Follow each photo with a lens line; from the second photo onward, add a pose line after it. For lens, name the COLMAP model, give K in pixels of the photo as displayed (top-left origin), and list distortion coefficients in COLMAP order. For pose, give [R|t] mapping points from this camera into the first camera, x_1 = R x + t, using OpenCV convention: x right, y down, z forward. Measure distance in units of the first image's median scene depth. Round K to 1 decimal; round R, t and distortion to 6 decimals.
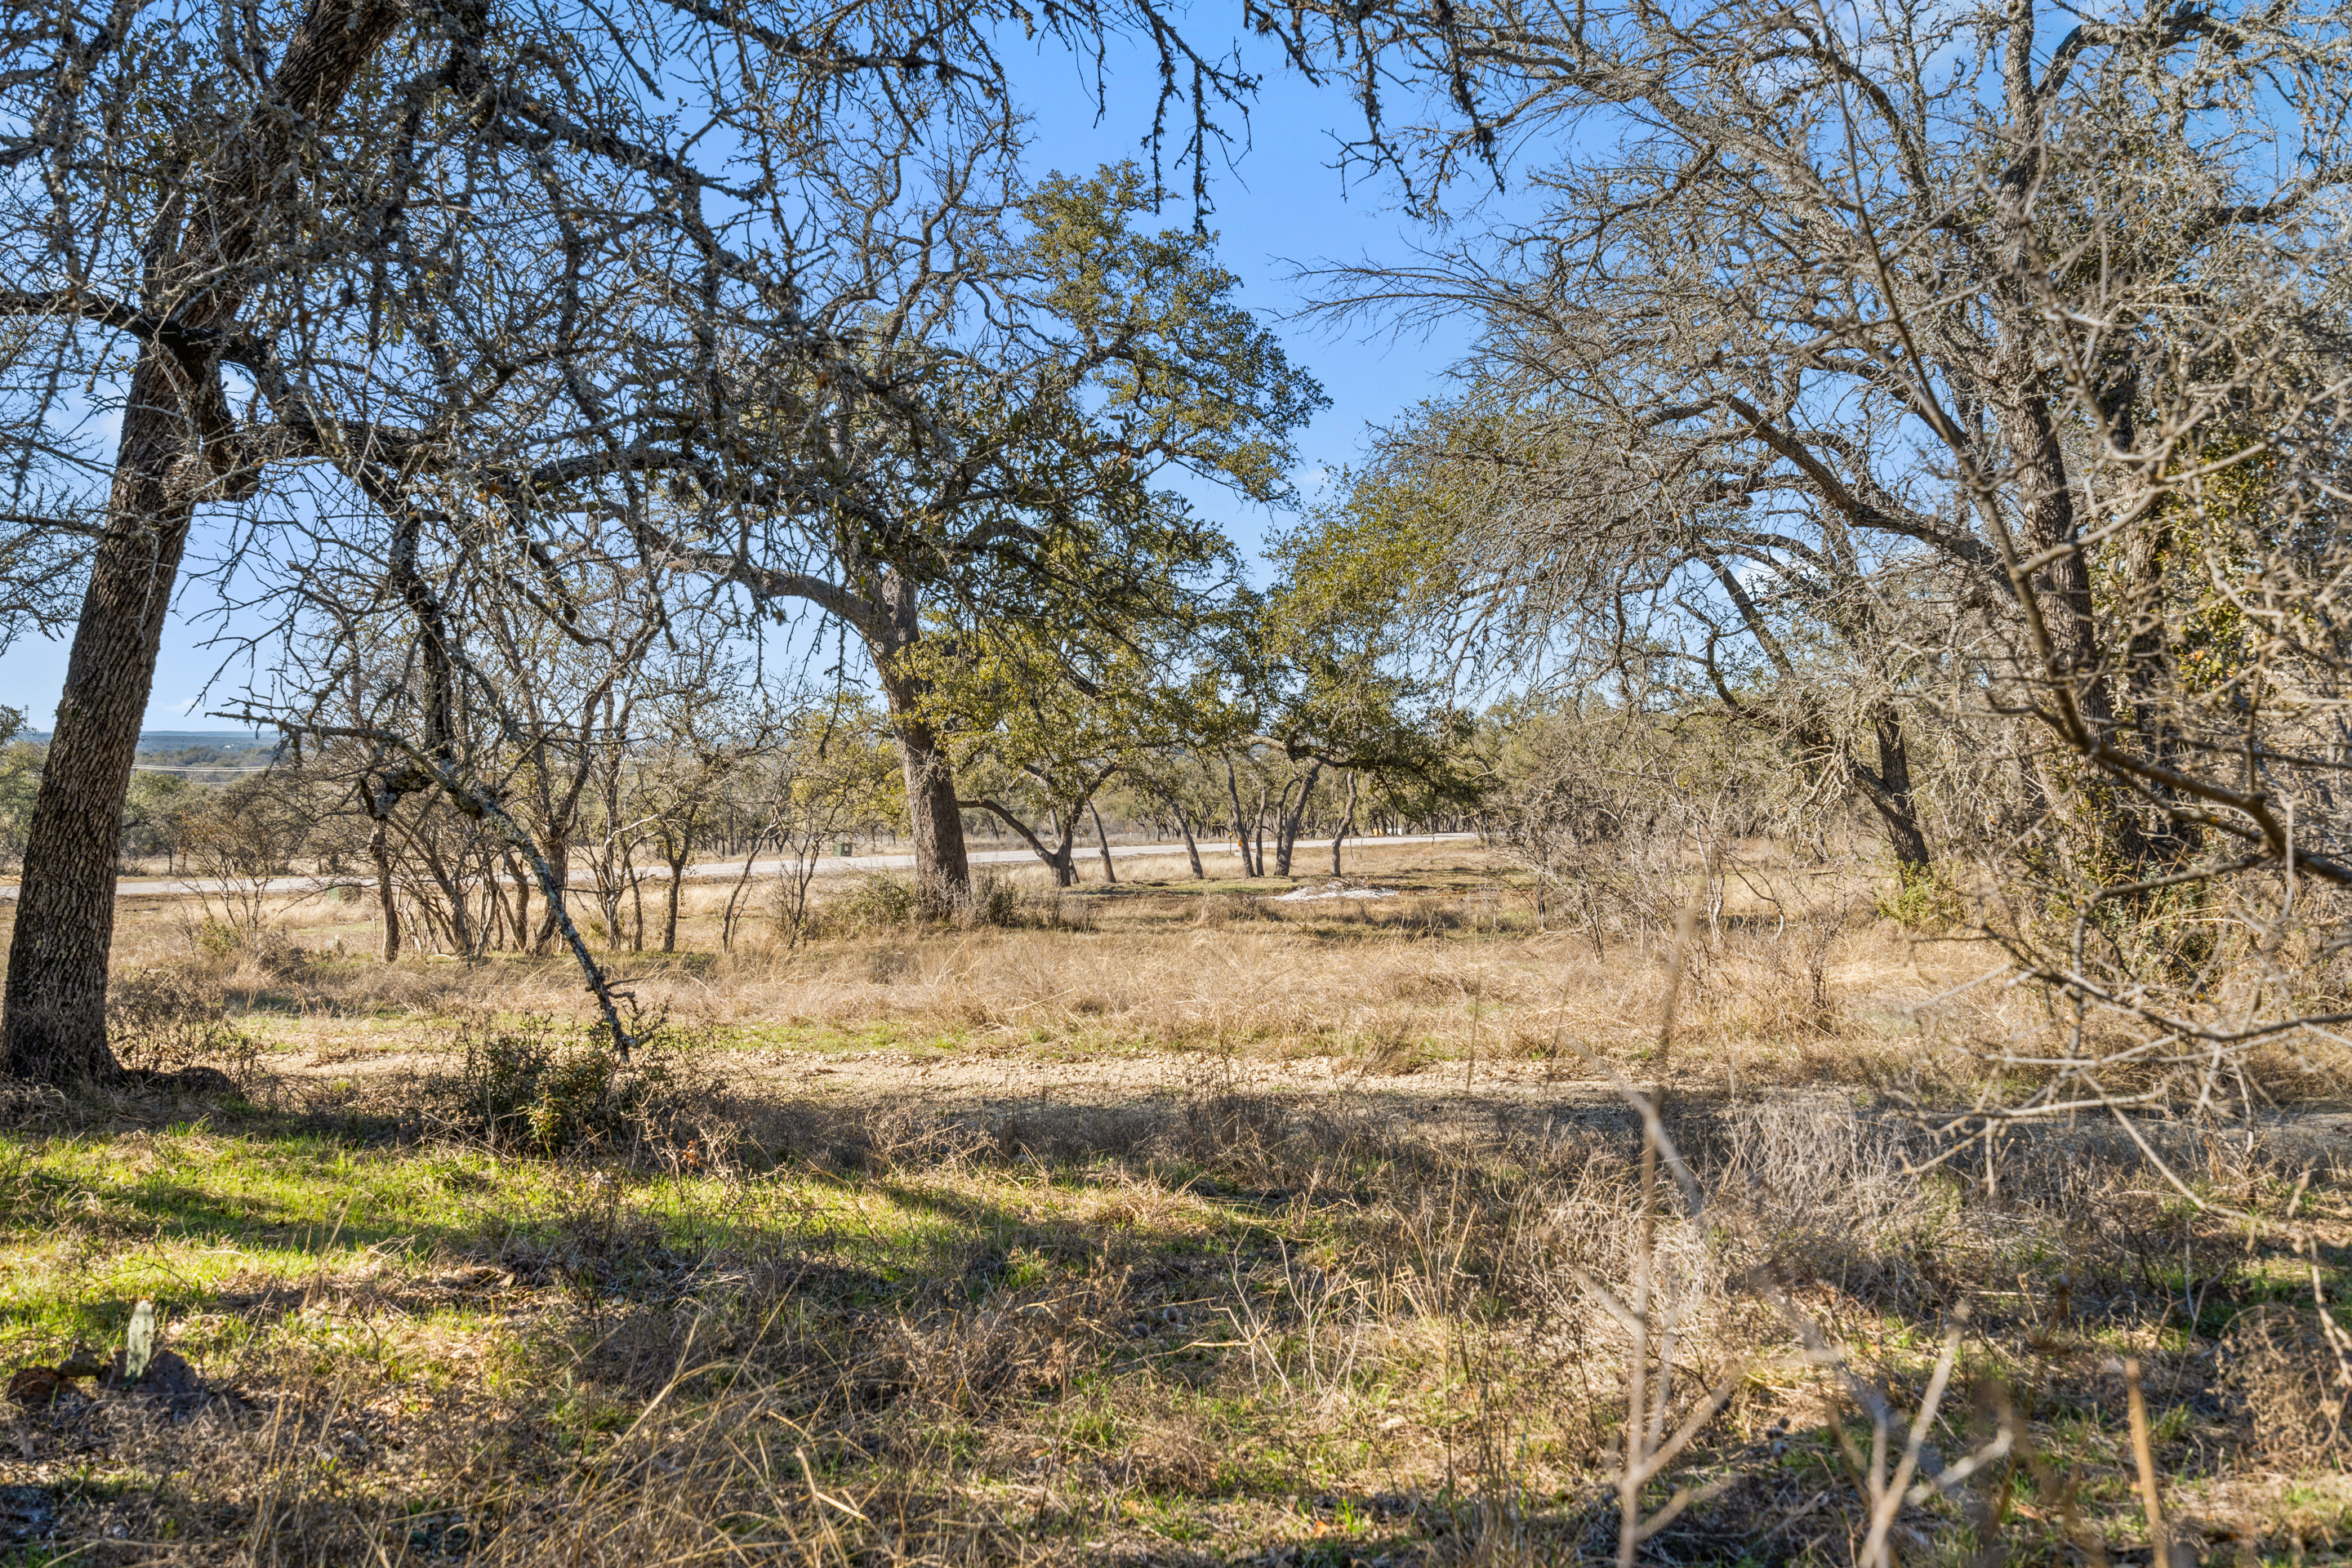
lens RADIAL K [[2351.8, 0, 1175.9], [0, 2351.8, 787.3], [0, 0, 1]] dist [-0.008513, 0.000000]
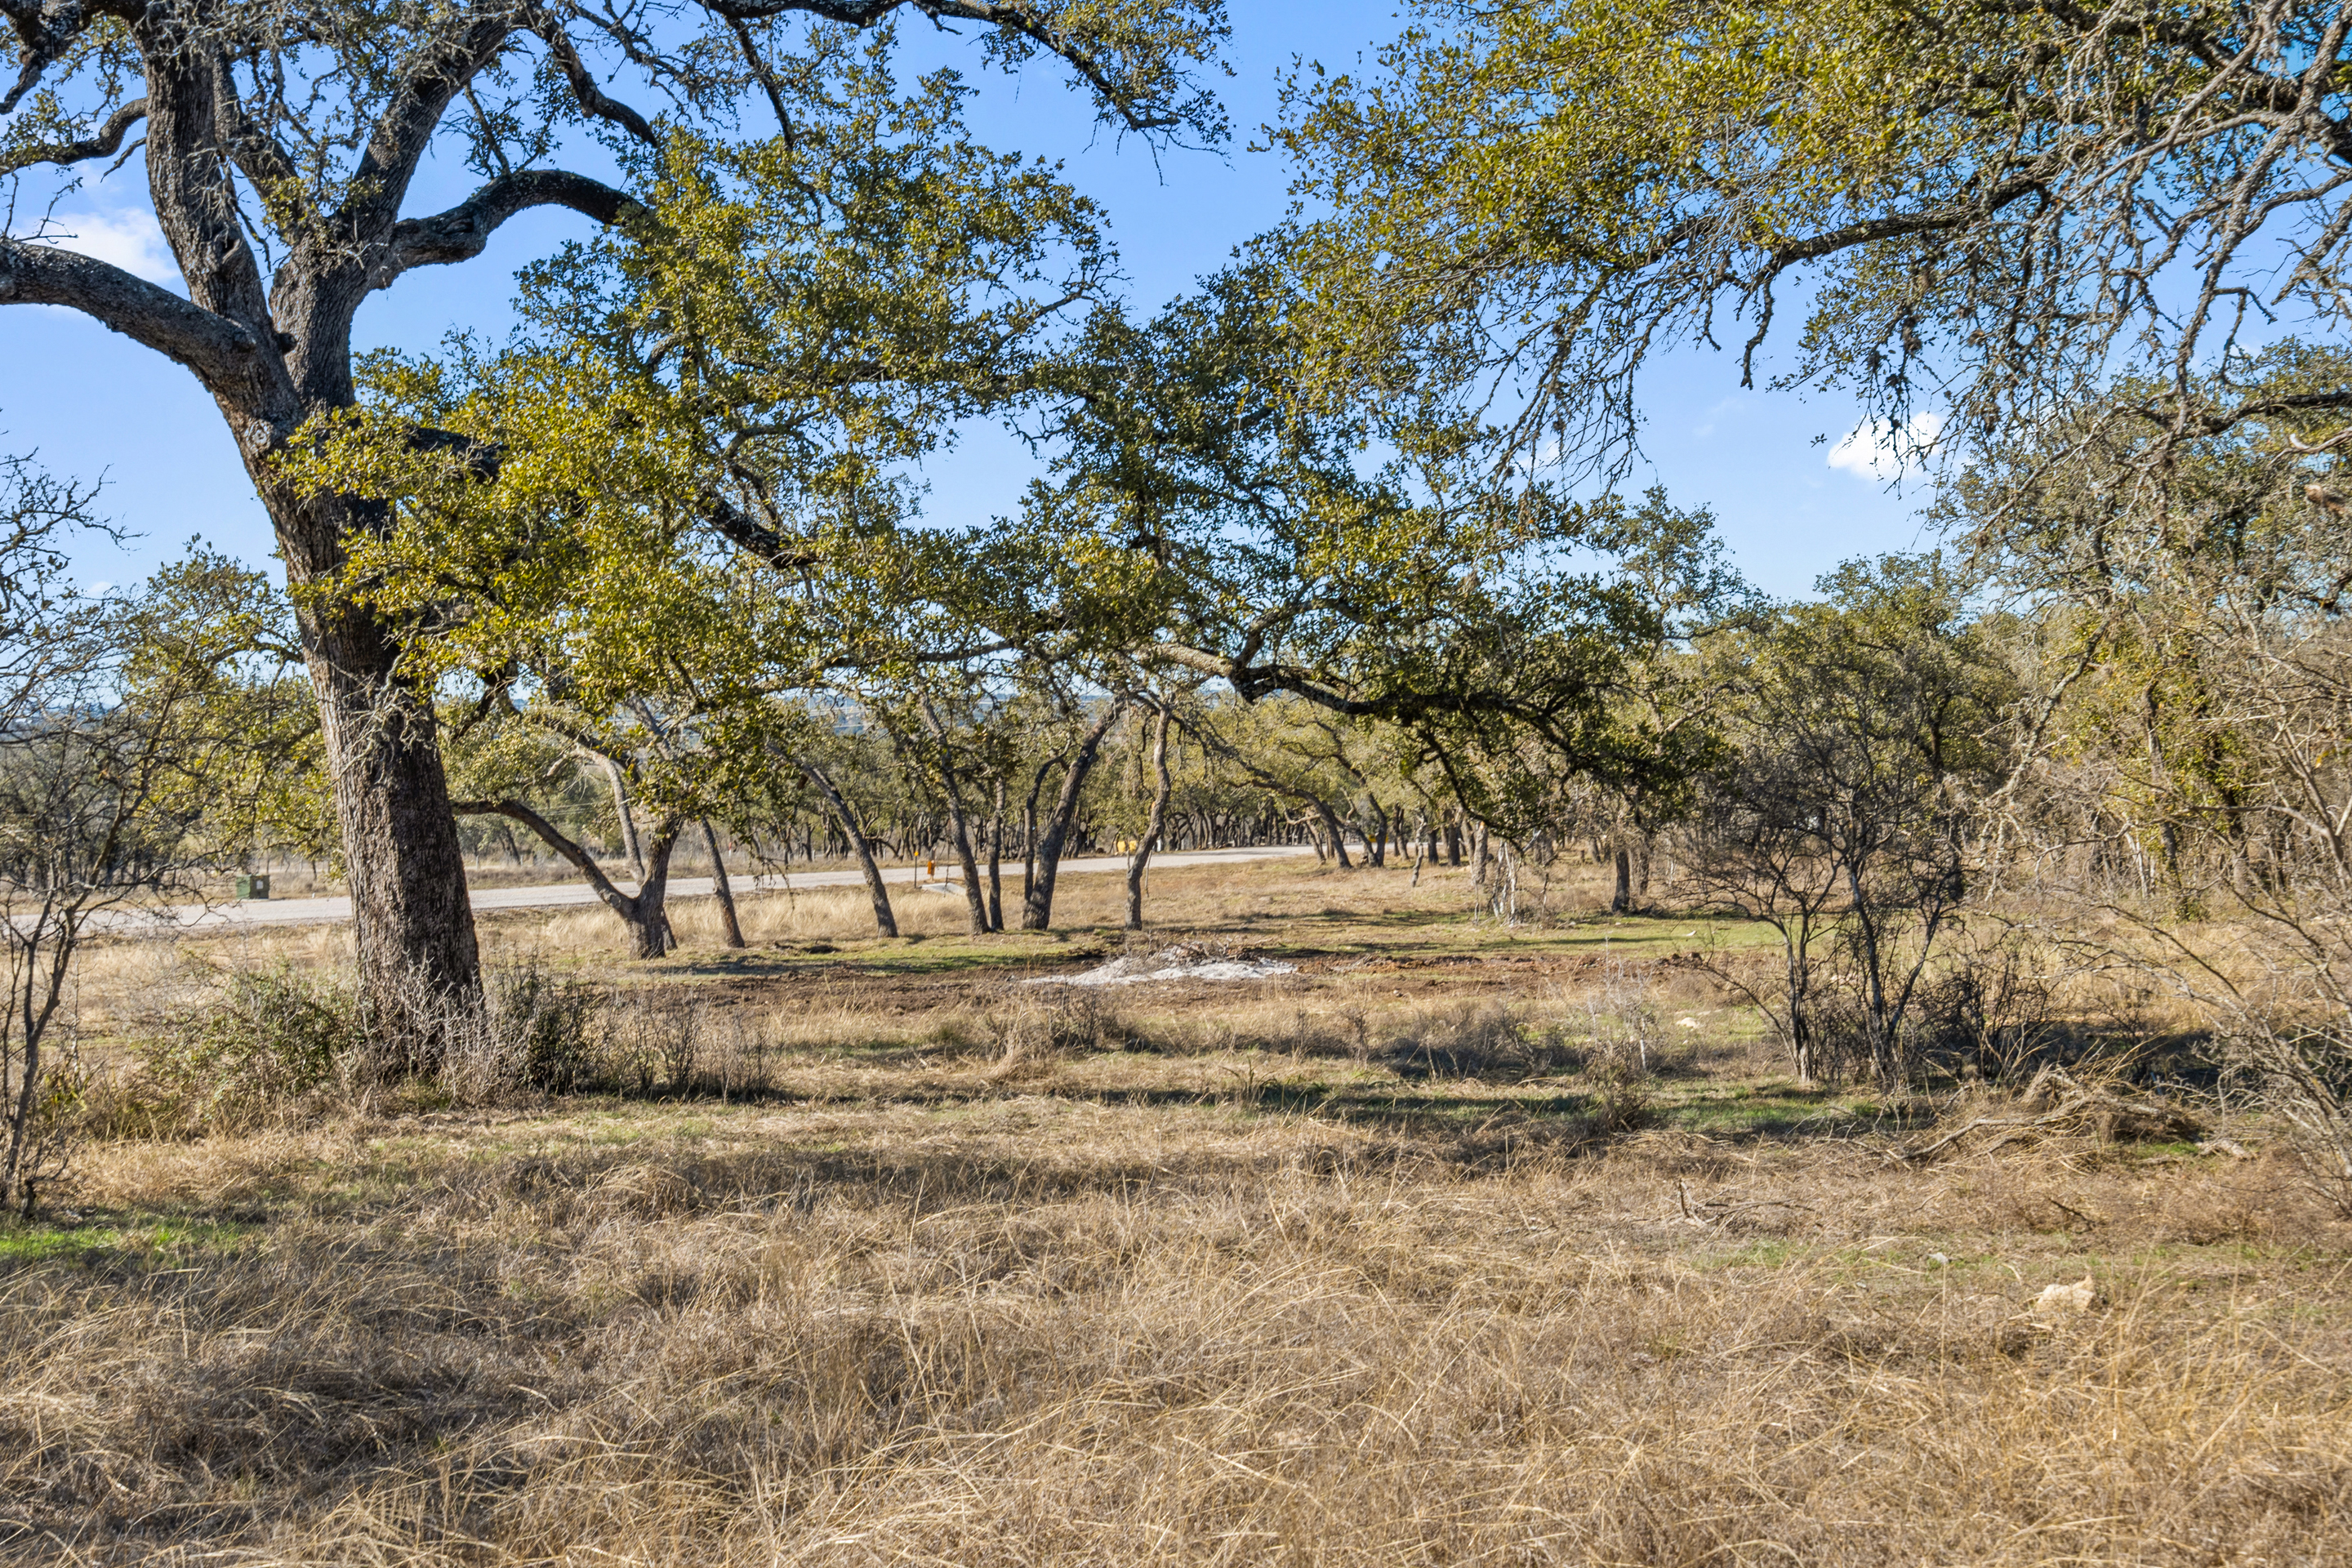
lens RADIAL K [[3514.3, 0, 1176.0], [0, 3514.3, 777.9], [0, 0, 1]] dist [-0.005521, 0.000000]
pose [[0.993863, -0.008138, 0.110316, -0.017879], [0.008103, 0.999967, 0.000772, 0.001442], [-0.110319, 0.000126, 0.993896, 0.192640]]
